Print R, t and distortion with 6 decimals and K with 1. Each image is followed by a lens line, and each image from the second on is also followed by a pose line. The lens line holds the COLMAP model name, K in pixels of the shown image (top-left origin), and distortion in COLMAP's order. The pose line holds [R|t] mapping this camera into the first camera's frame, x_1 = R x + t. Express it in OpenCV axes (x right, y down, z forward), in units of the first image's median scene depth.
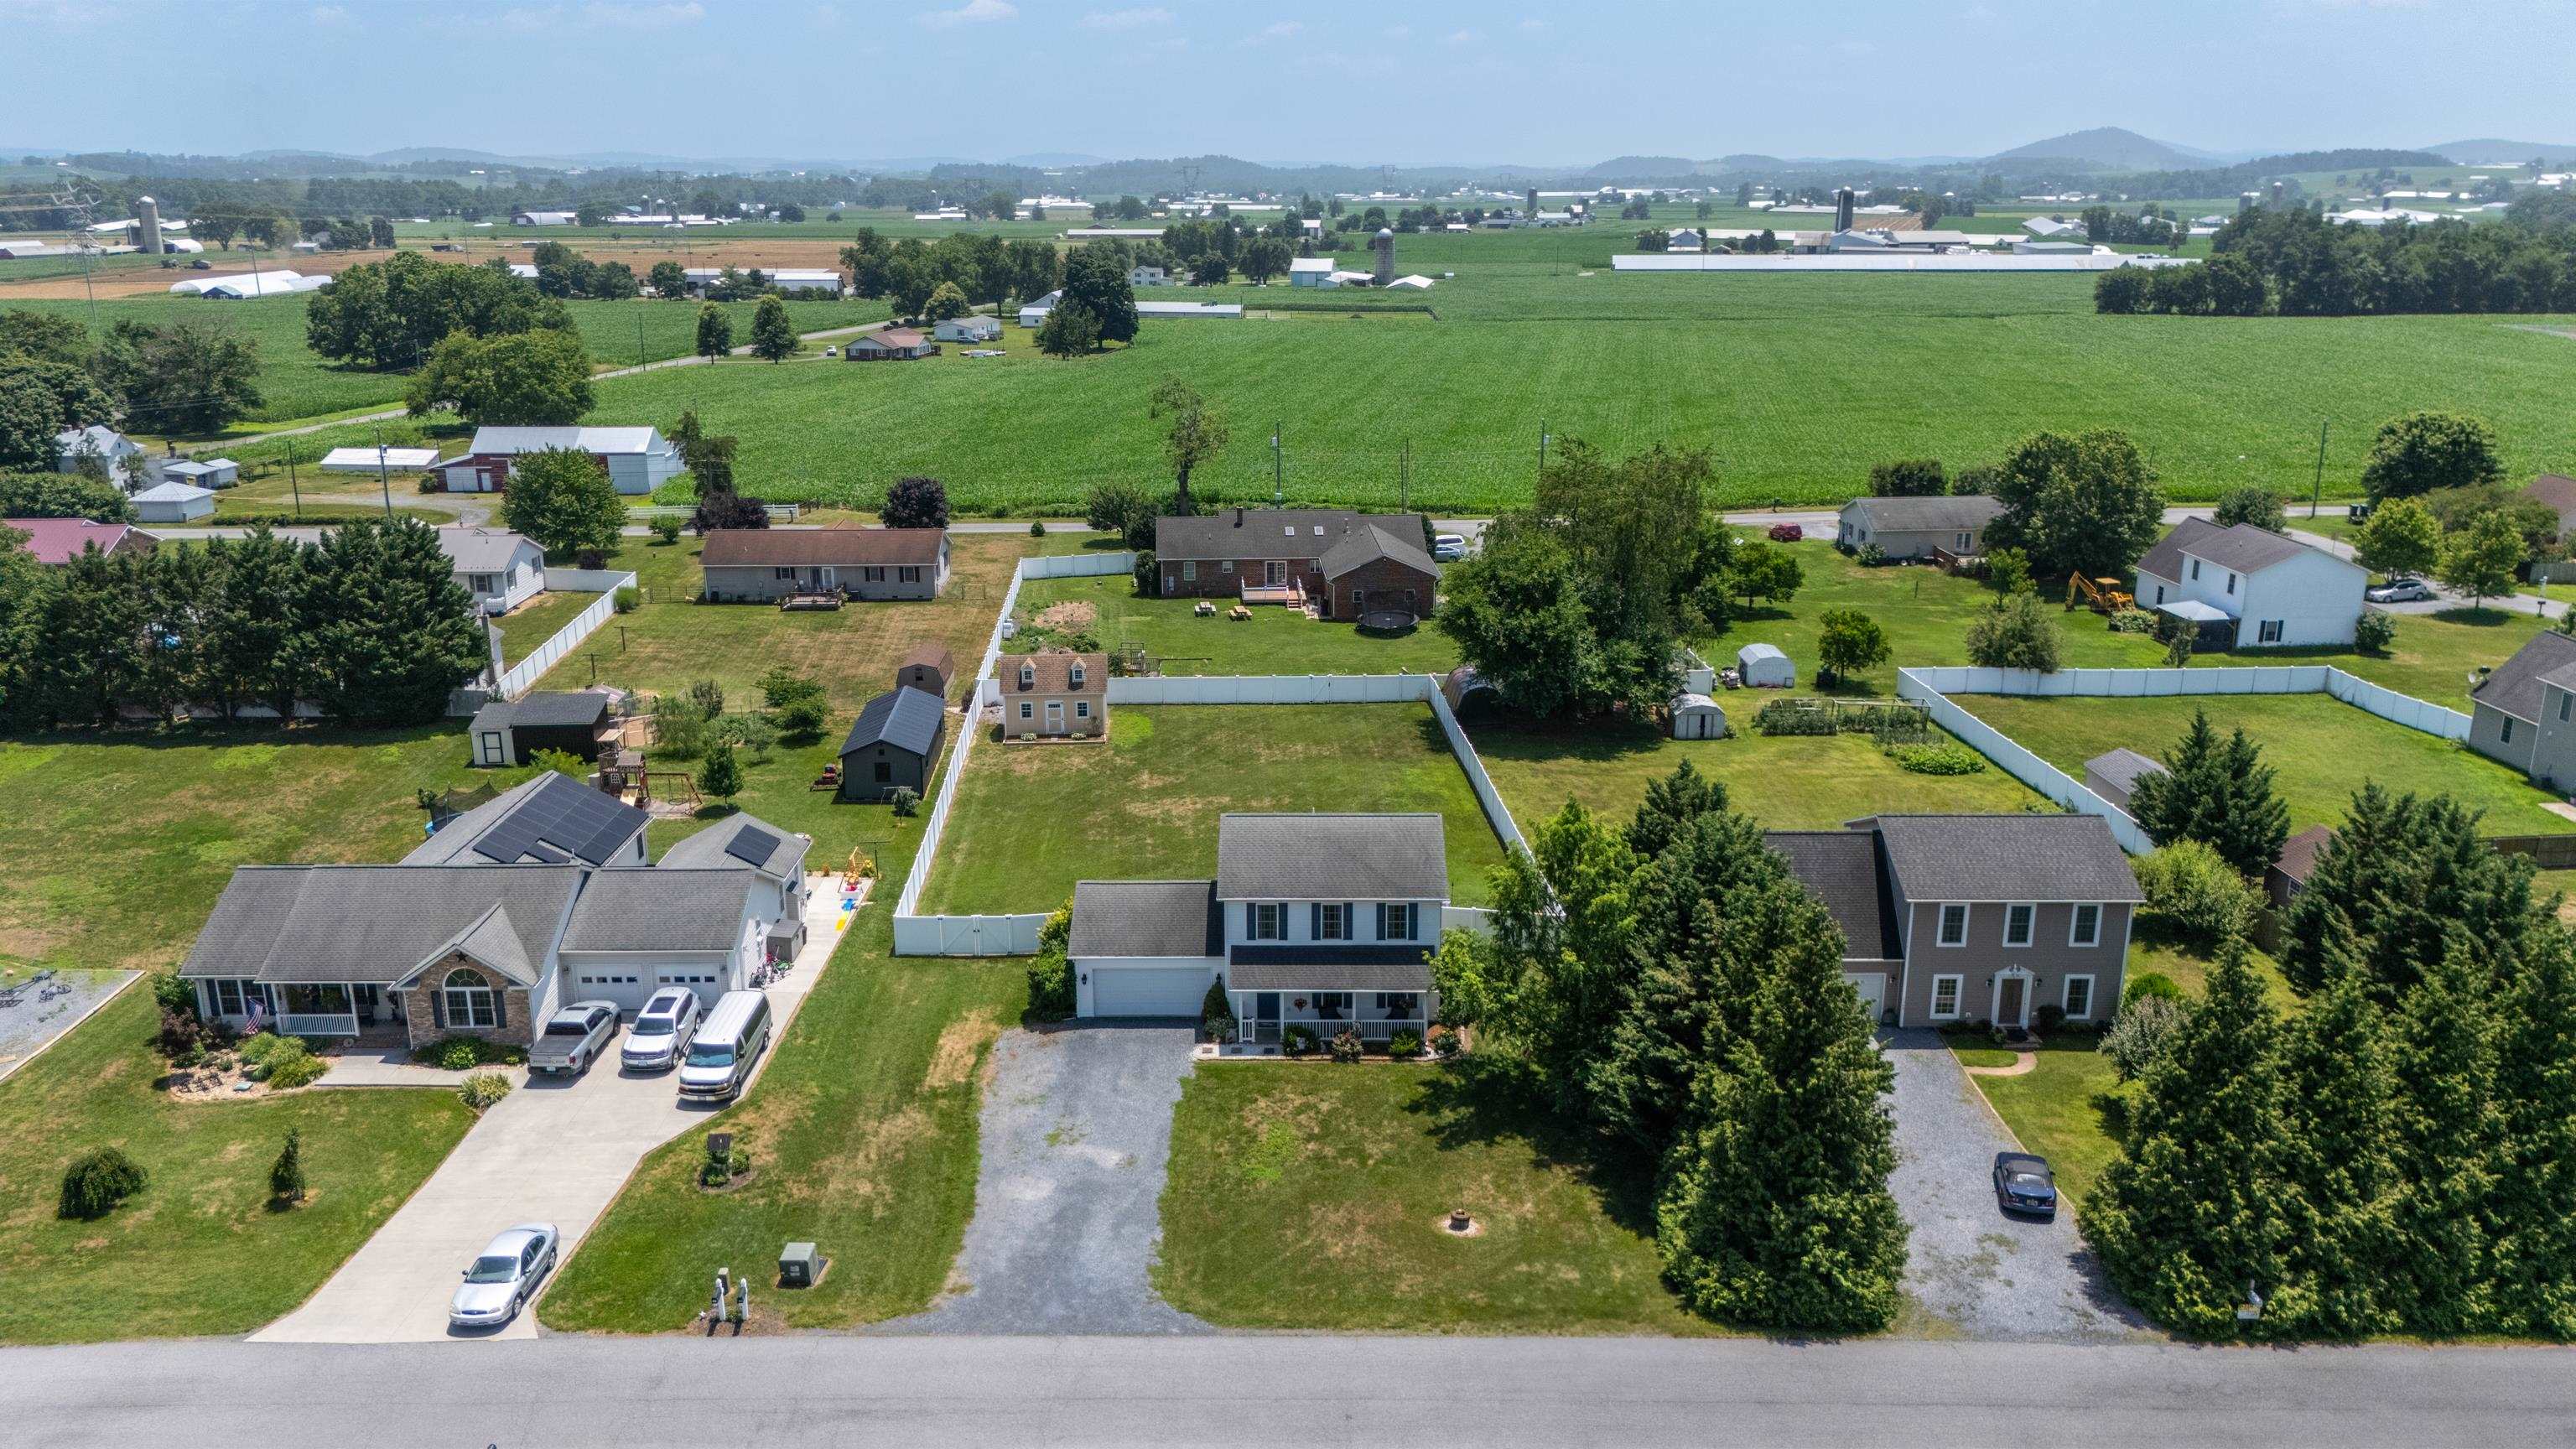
lens RADIAL K [[1907.9, 0, 1285.2], [0, 1907.9, 716.8], [0, 0, 1]] dist [0.093766, -0.118953]
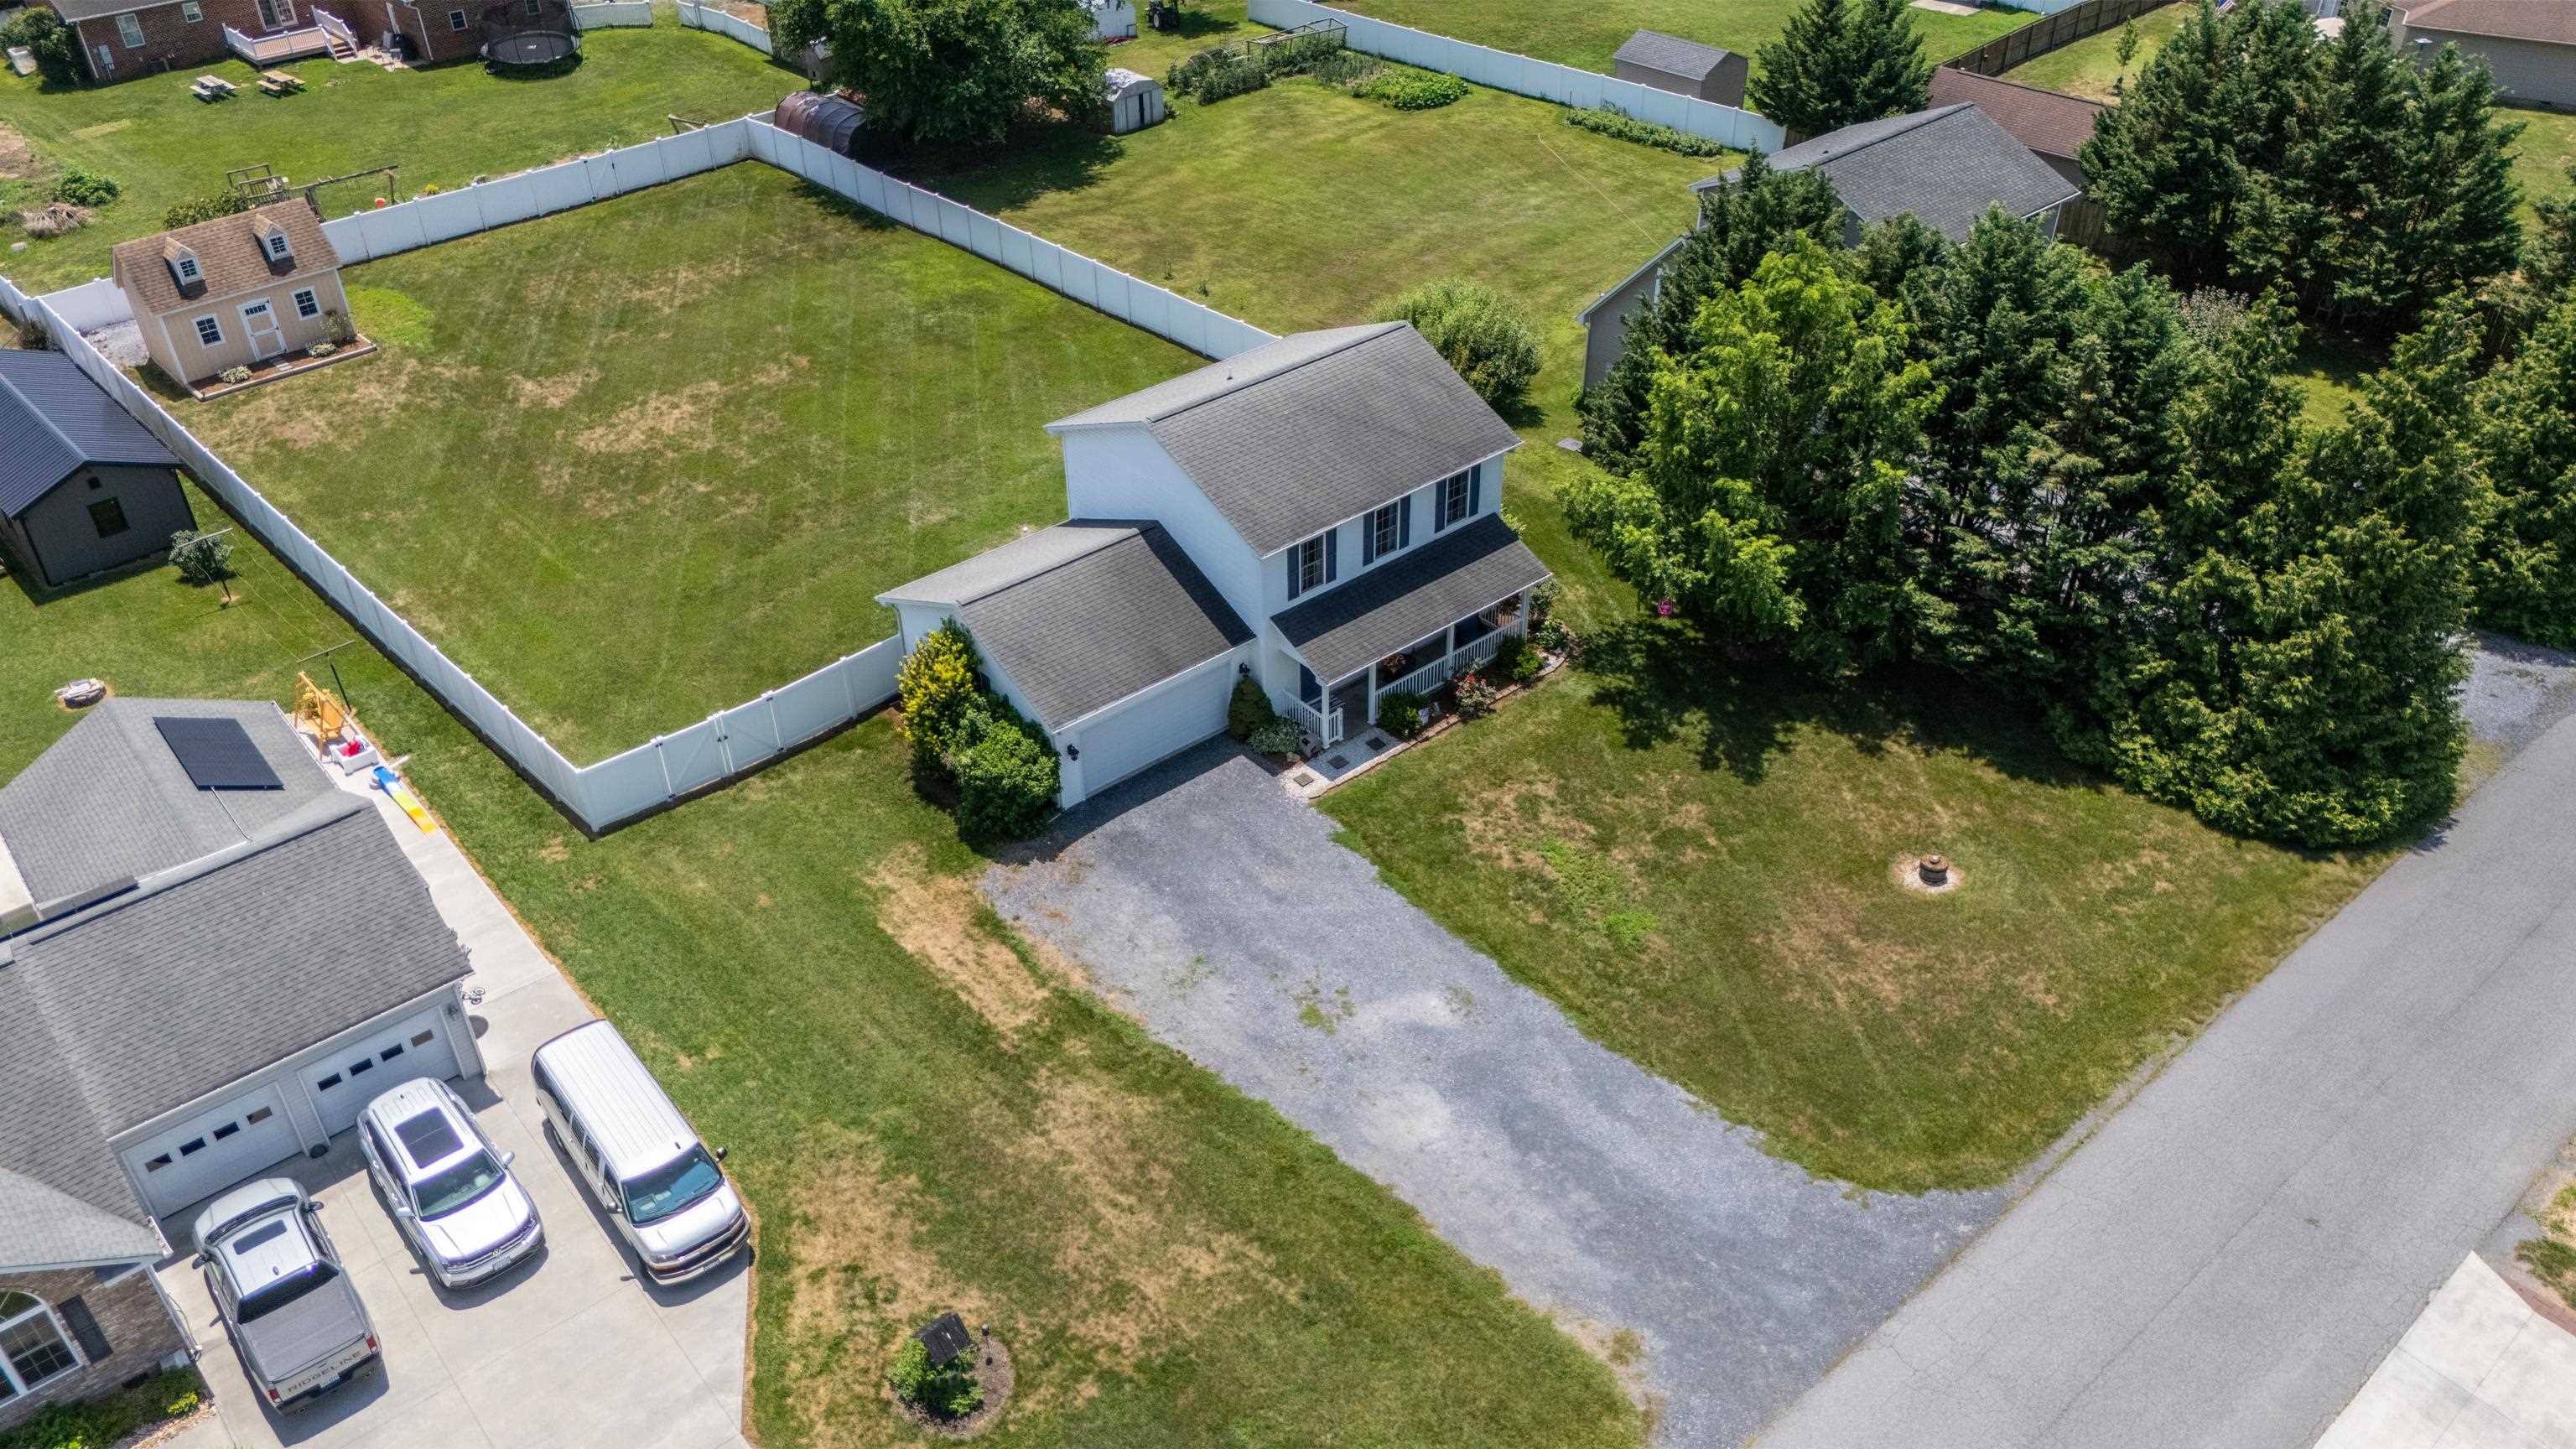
lens RADIAL K [[1906.0, 0, 1285.1], [0, 1906.0, 726.8], [0, 0, 1]] dist [0.074224, -0.071694]
pose [[0.759997, -0.386532, 0.522492, -0.369468], [0.192307, 0.901667, 0.387317, -0.091911], [-0.620824, -0.193881, 0.759597, 0.505724]]
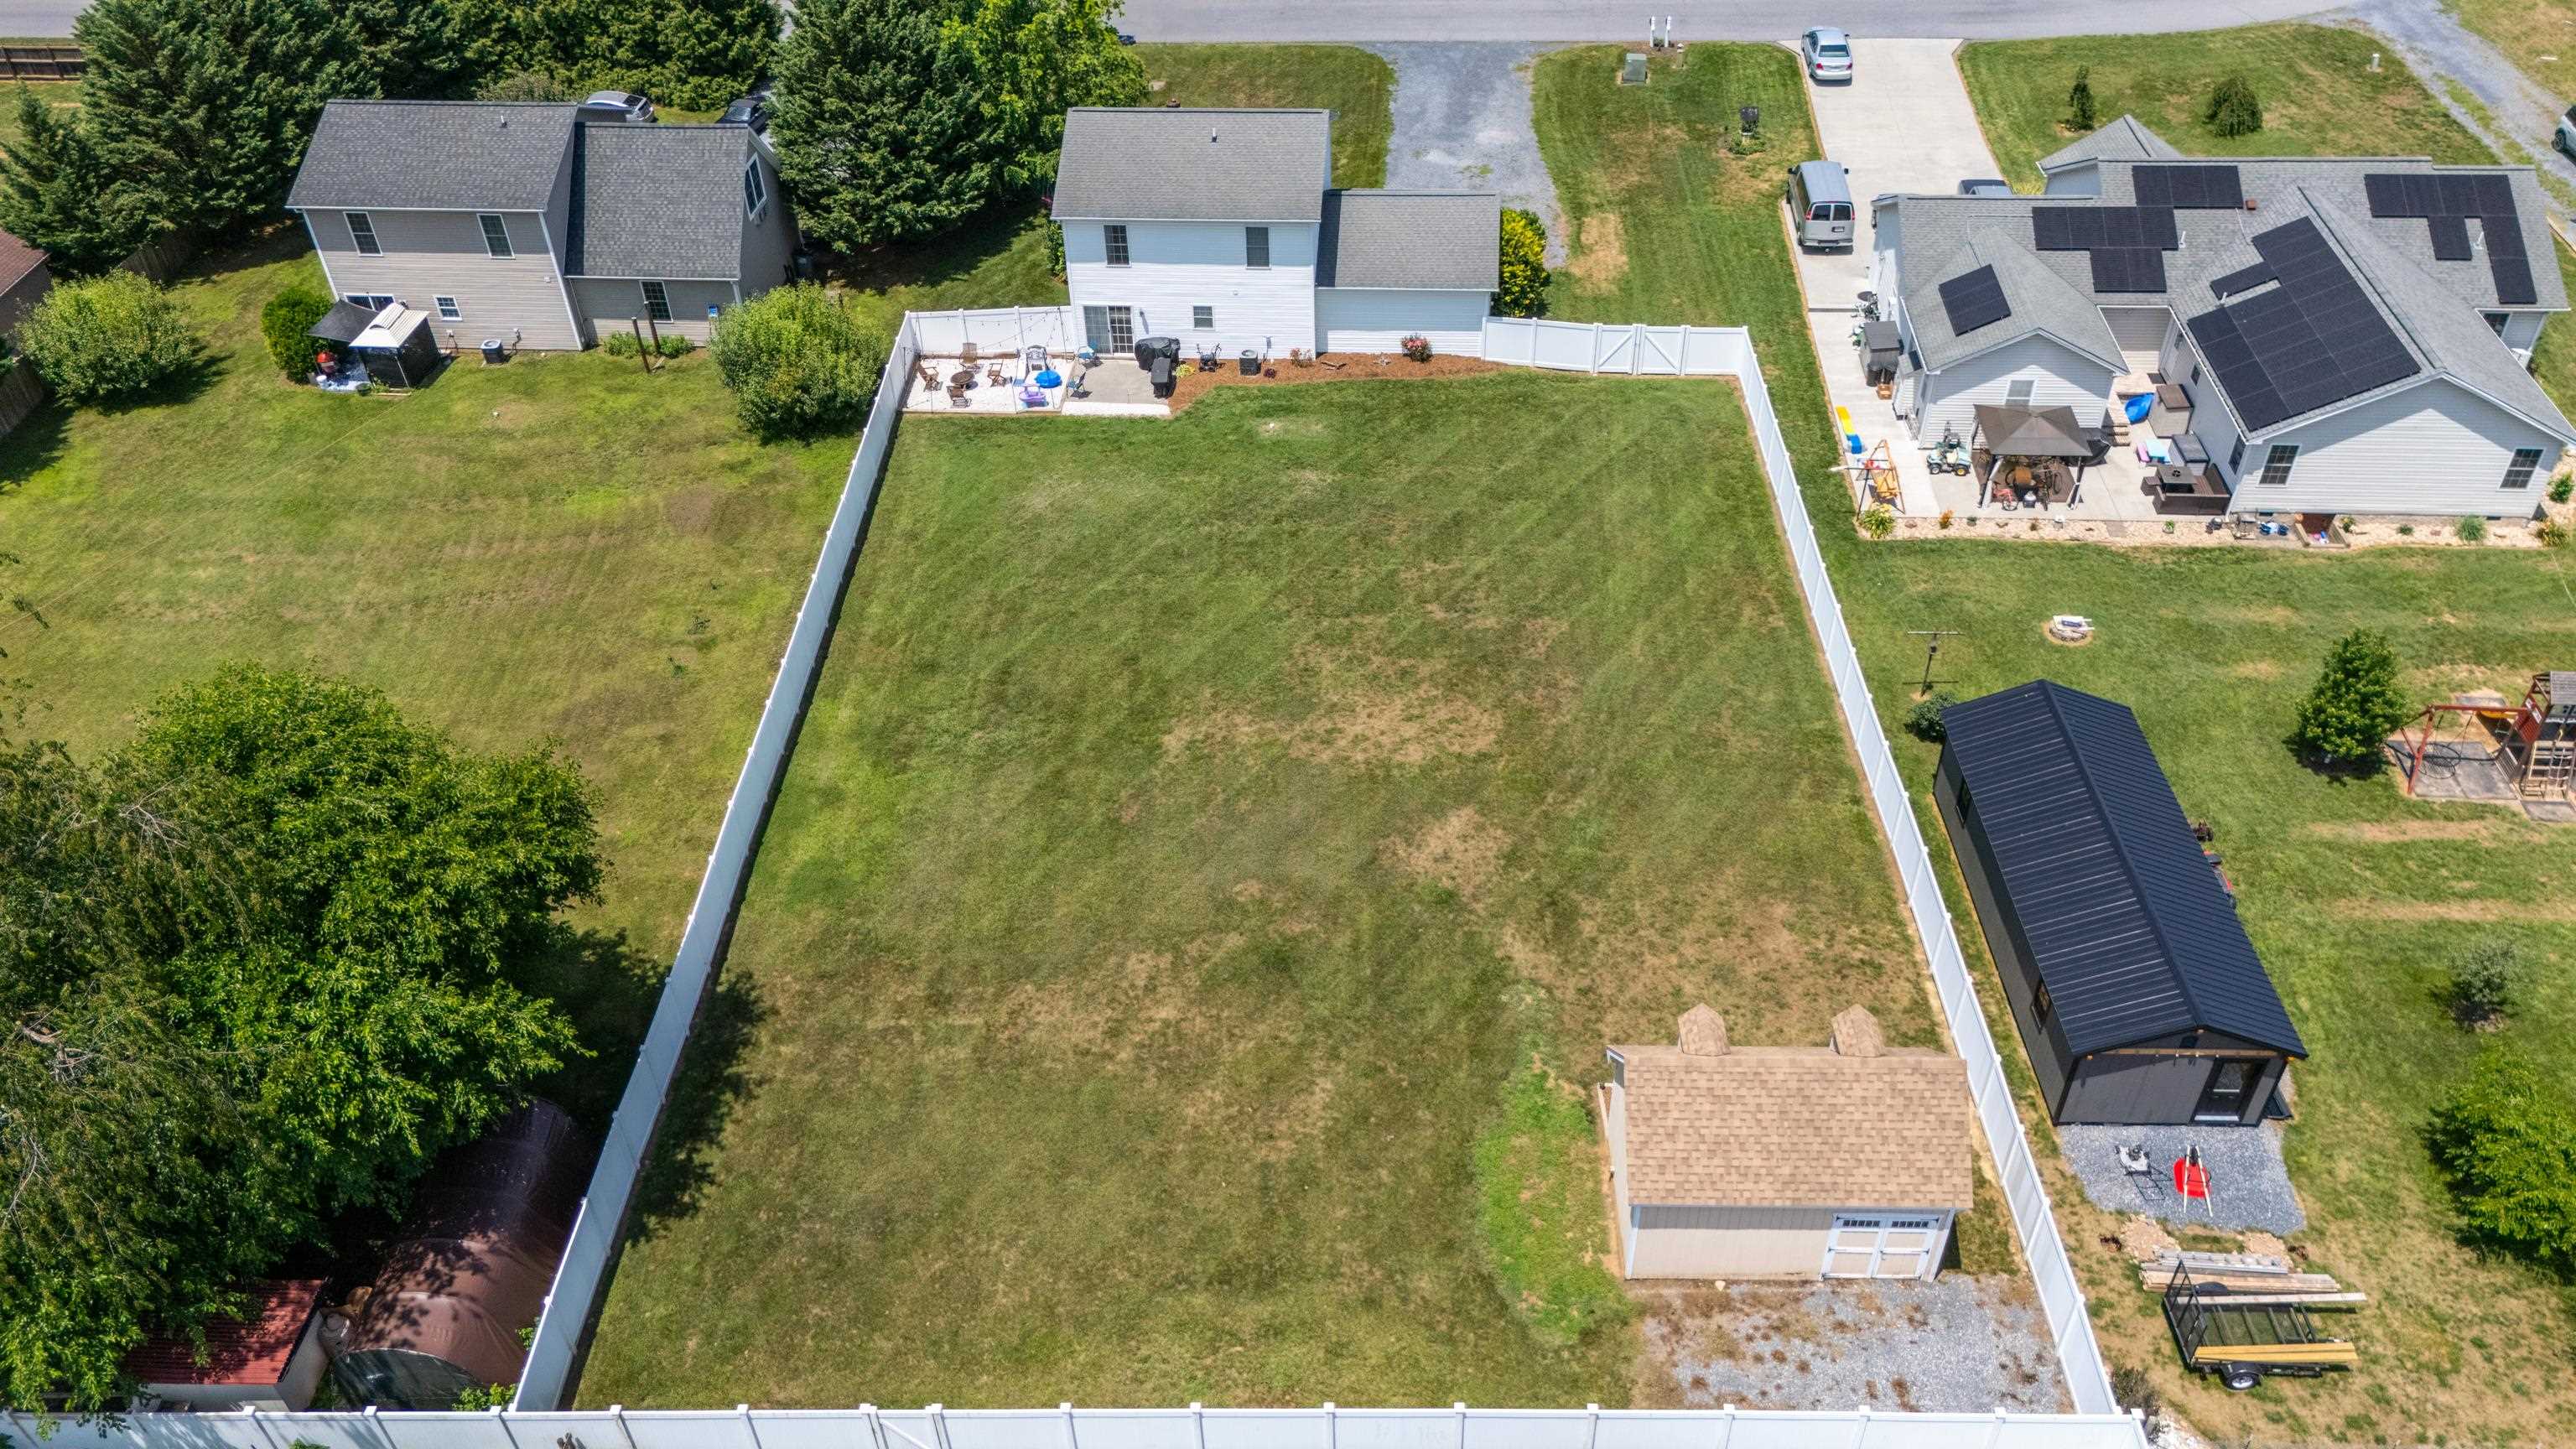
lens RADIAL K [[1868.0, 0, 1280.3], [0, 1868.0, 762.4], [0, 0, 1]] dist [0.059841, -0.049818]
pose [[-0.995751, -0.029814, 0.087127, -0.096305], [0.056410, 0.550361, 0.833019, -0.496821], [-0.072787, 0.834394, -0.546341, 1.752989]]
